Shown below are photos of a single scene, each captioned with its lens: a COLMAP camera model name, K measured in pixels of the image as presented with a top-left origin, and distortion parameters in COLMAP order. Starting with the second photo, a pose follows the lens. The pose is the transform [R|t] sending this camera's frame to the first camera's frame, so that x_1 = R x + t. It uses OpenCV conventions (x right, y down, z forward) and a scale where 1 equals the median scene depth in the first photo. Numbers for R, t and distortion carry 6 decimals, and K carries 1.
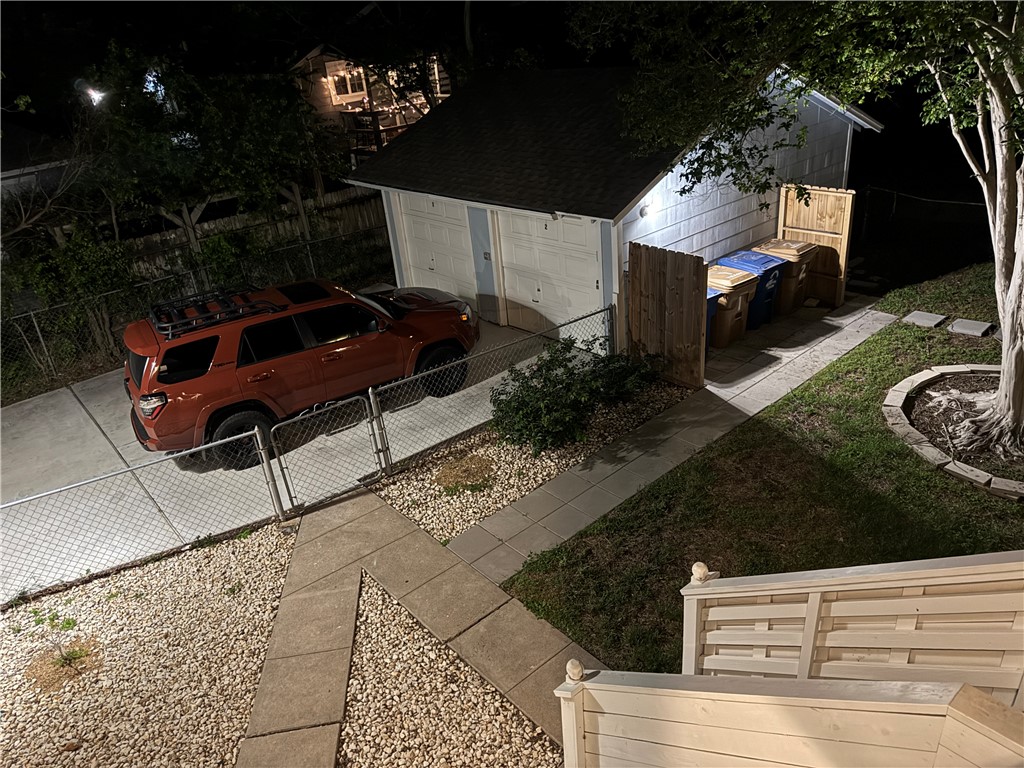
lens RADIAL K [[720.5, 0, 512.0], [0, 720.5, 384.0], [0, 0, 1]] dist [0.000227, -0.003206]
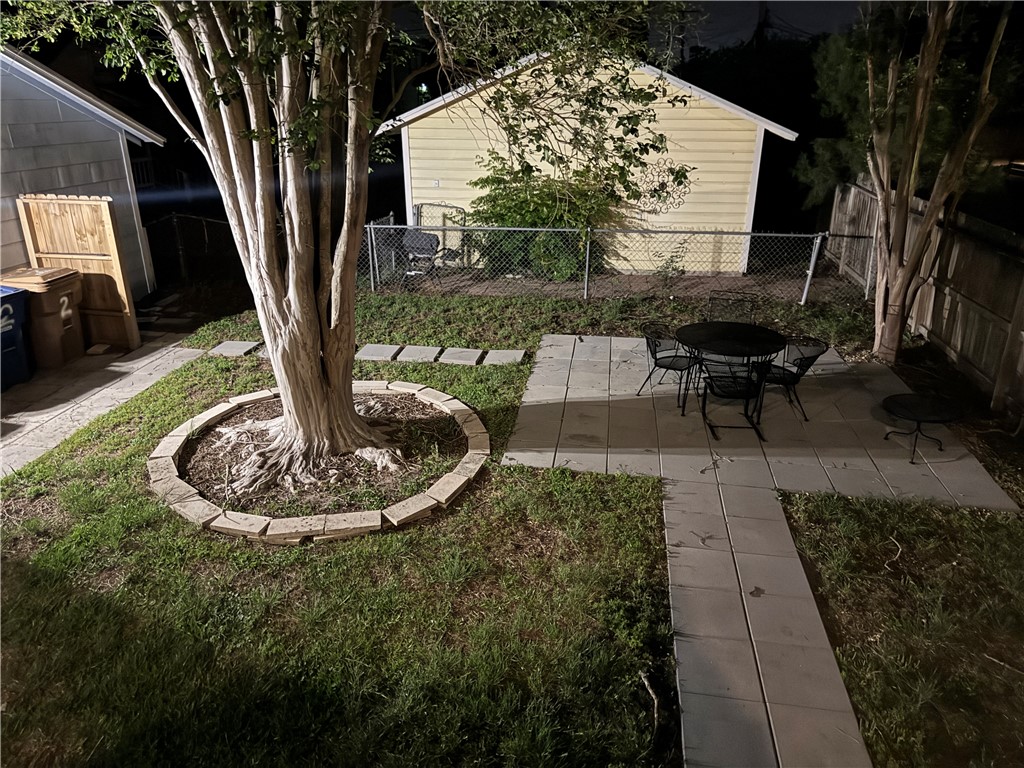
lens RADIAL K [[720.5, 0, 512.0], [0, 720.5, 384.0], [0, 0, 1]] dist [0.000227, -0.003206]
pose [[0.741609, -0.147804, 0.654348, 0.320621], [0.225752, 0.973521, -0.035960, 0.062334], [-0.631706, 0.174389, 0.755338, 0.224301]]
